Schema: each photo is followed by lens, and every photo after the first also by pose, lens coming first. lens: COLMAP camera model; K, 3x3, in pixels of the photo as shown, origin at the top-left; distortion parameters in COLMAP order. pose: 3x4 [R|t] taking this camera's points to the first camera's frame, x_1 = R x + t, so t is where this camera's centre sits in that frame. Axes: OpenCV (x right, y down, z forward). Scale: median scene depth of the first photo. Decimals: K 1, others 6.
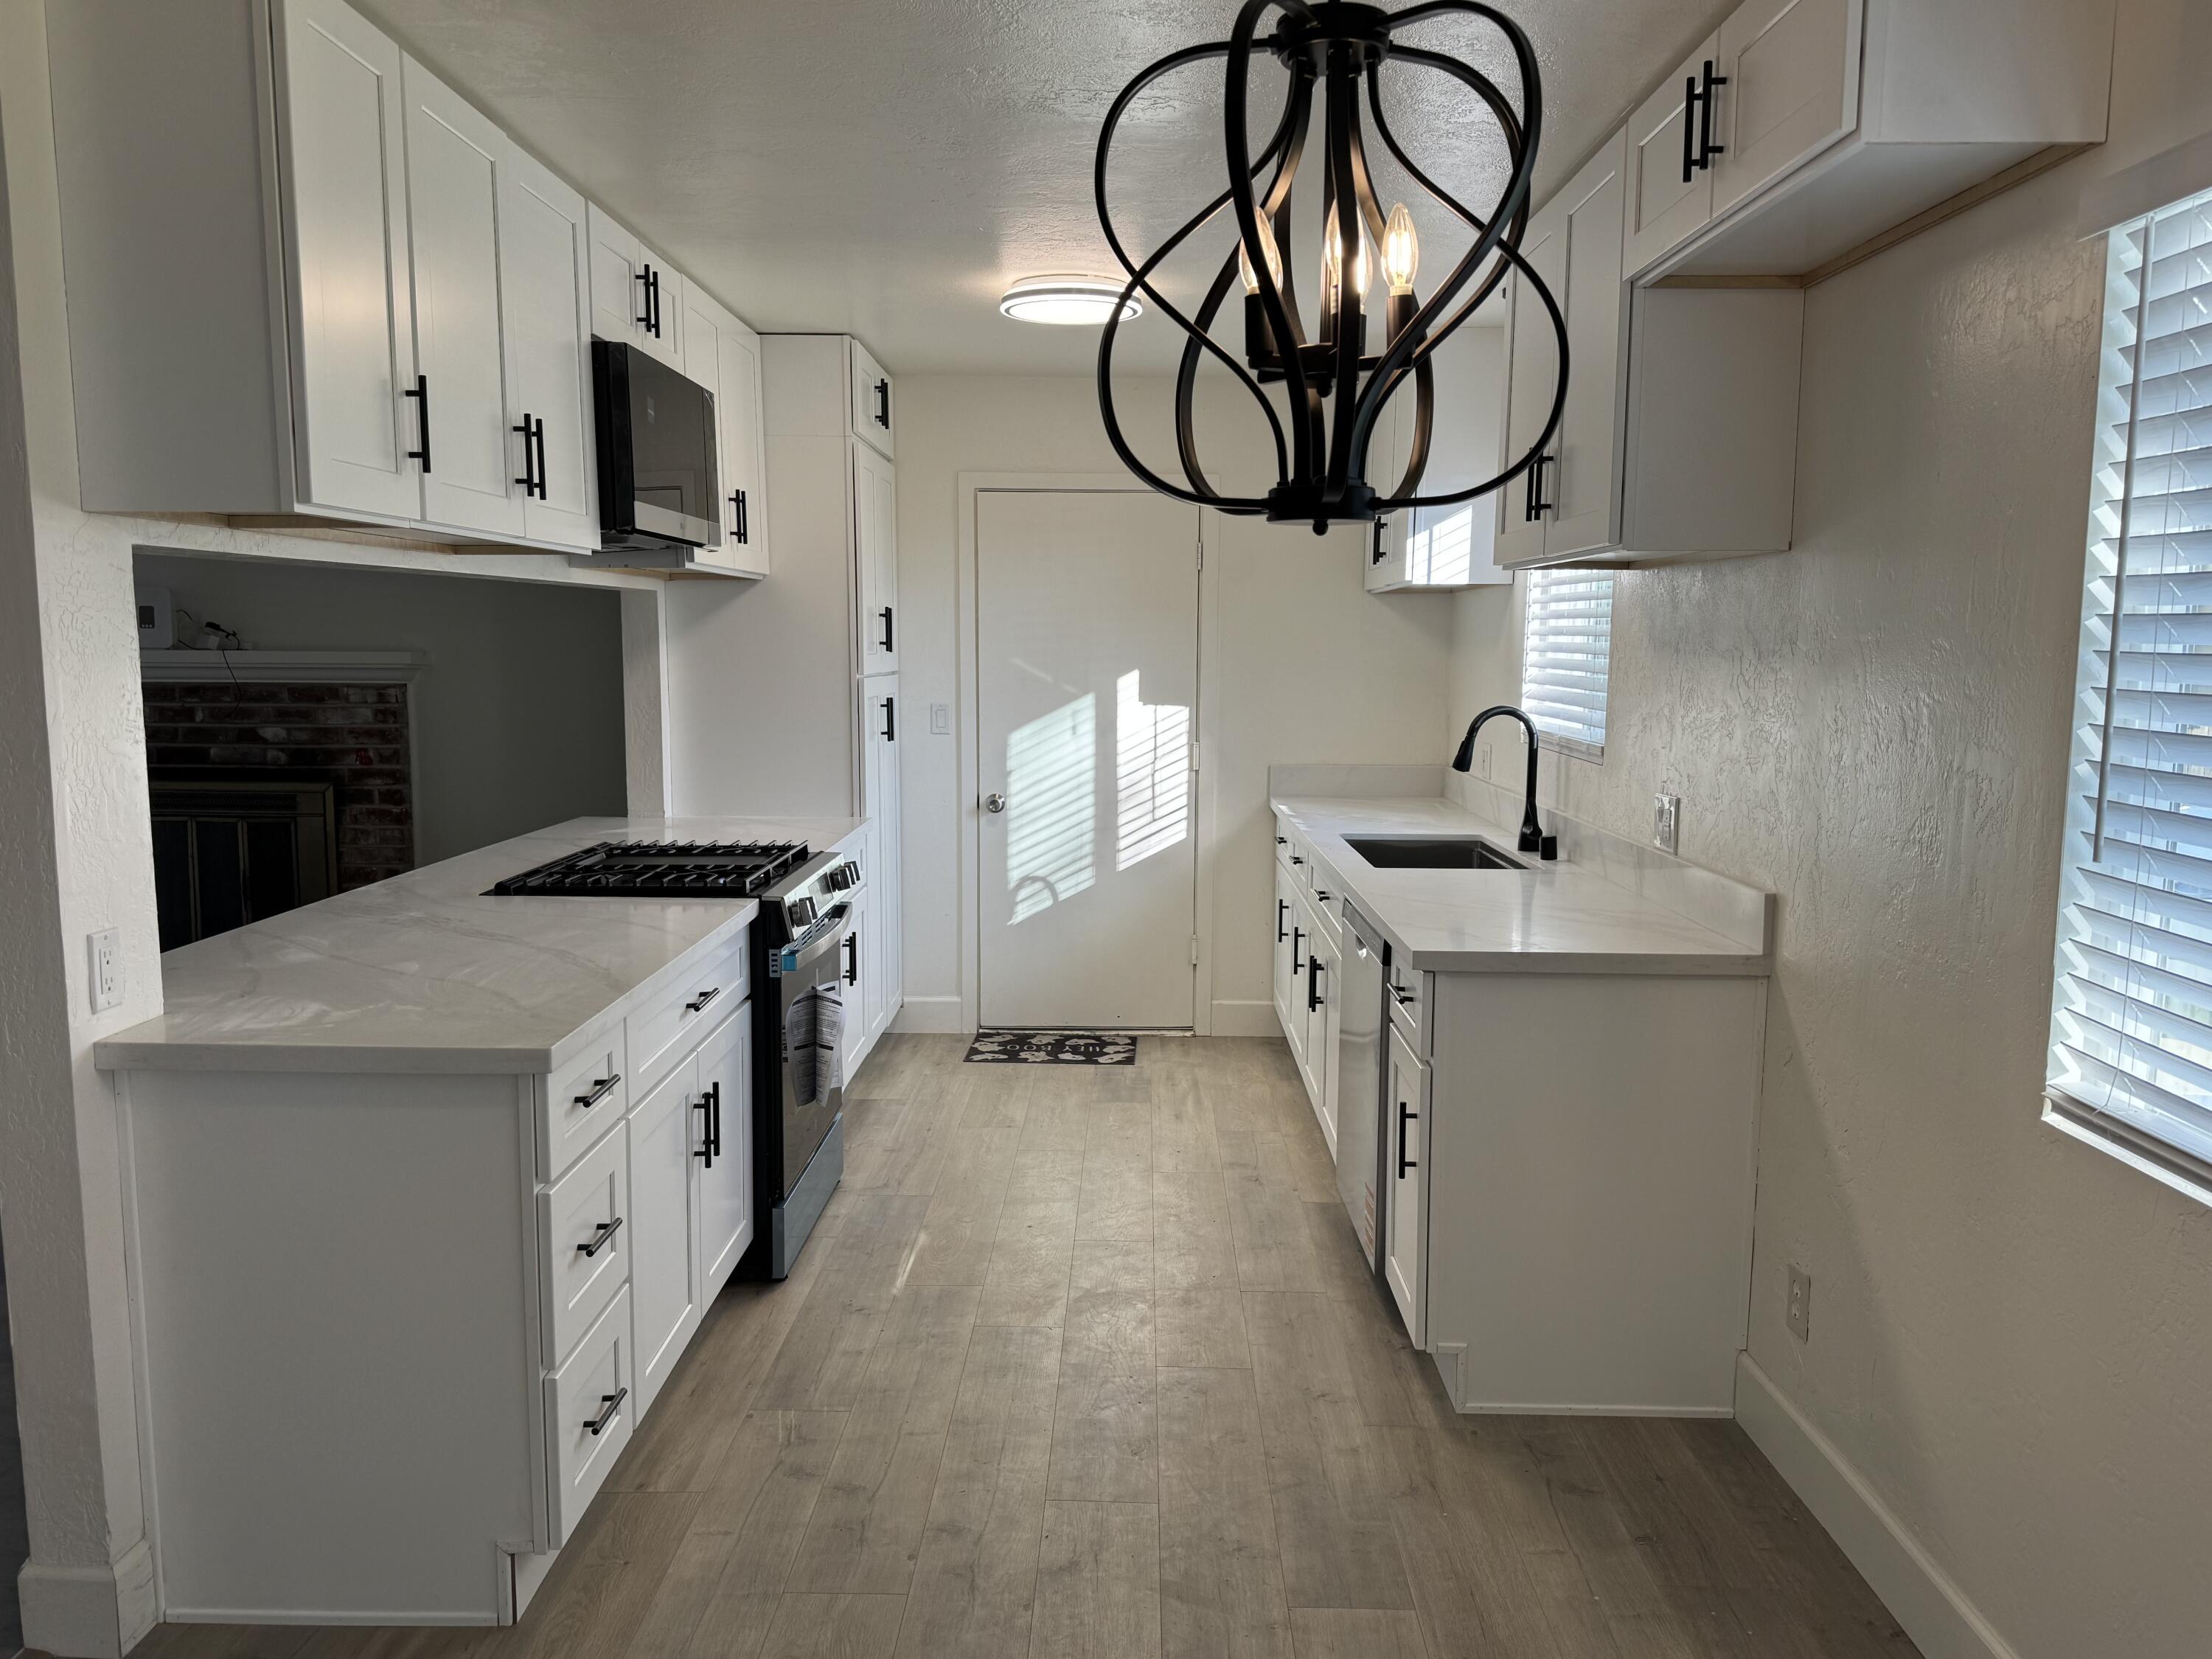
lens RADIAL K [[1663.7, 0, 1128.1], [0, 1663.7, 835.3], [0, 0, 1]] dist [0.059445, -0.059199]
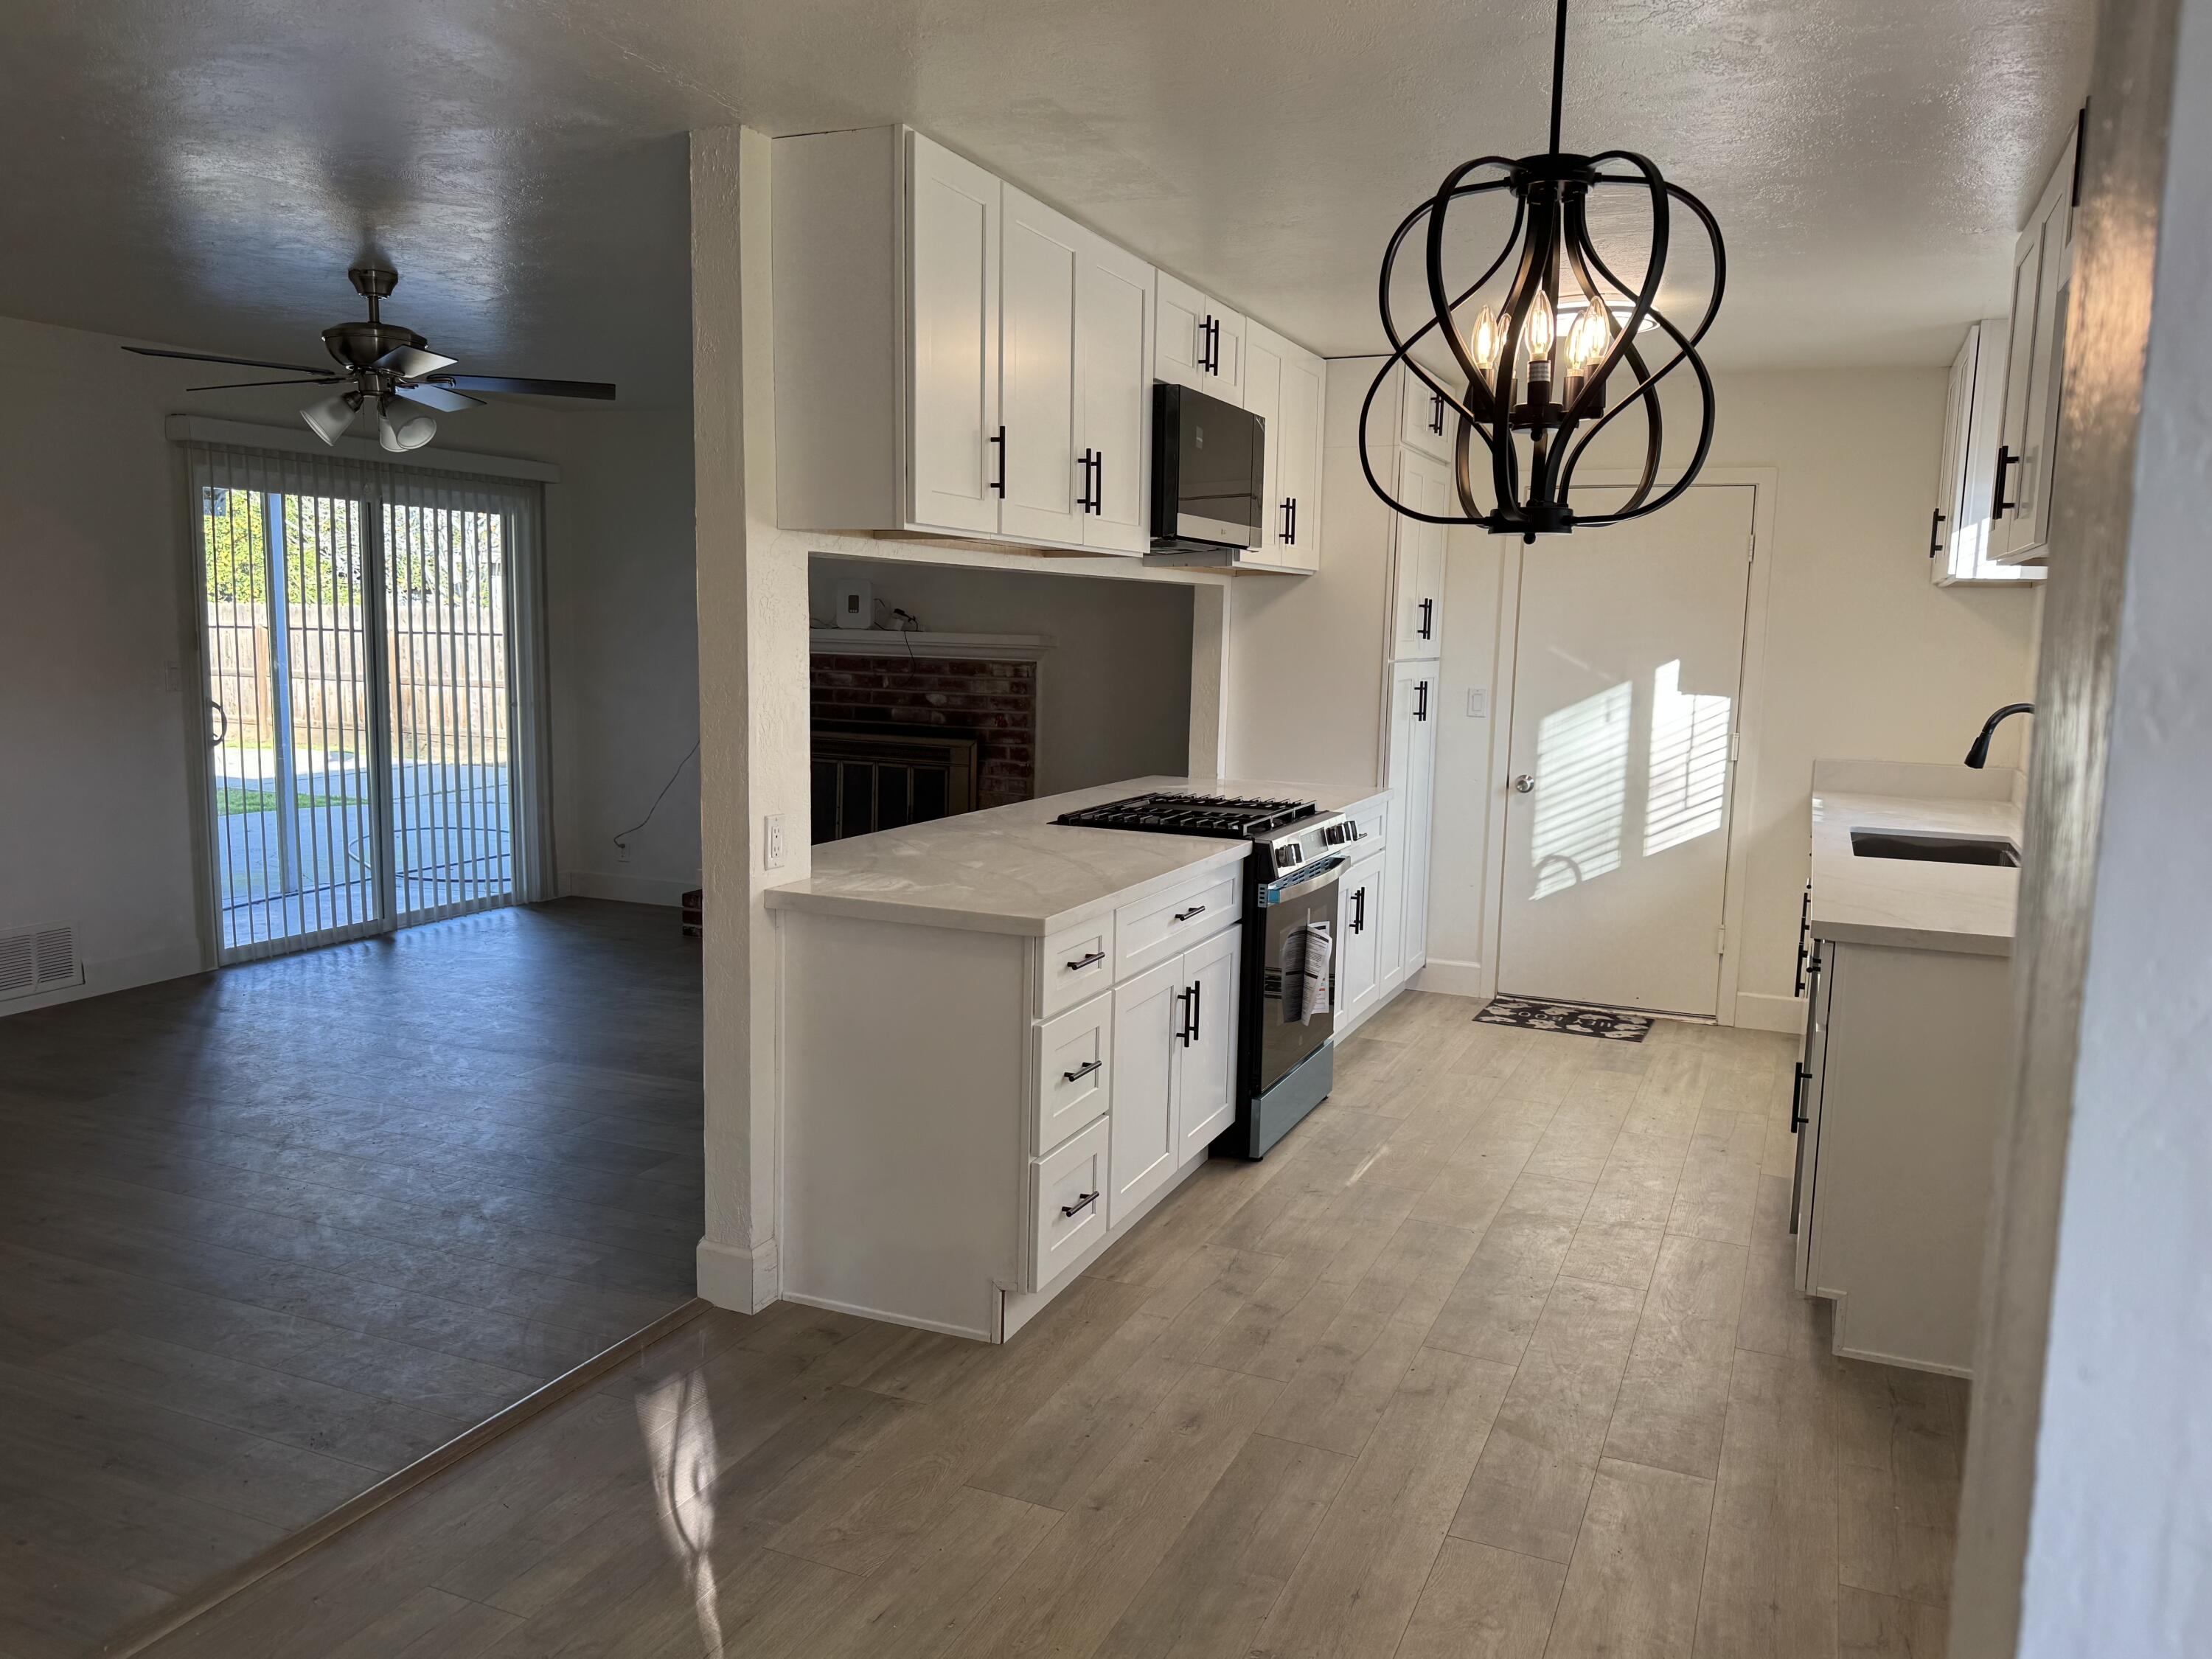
lens RADIAL K [[1663.7, 0, 1091.0], [0, 1663.7, 831.7], [0, 0, 1]] dist [0.059445, -0.059199]
pose [[0.919757, 0.062121, -0.387540, 0.133139], [-0.061495, 0.998009, 0.014029, 0.021583], [0.387640, 0.010928, 0.921746, -0.149741]]
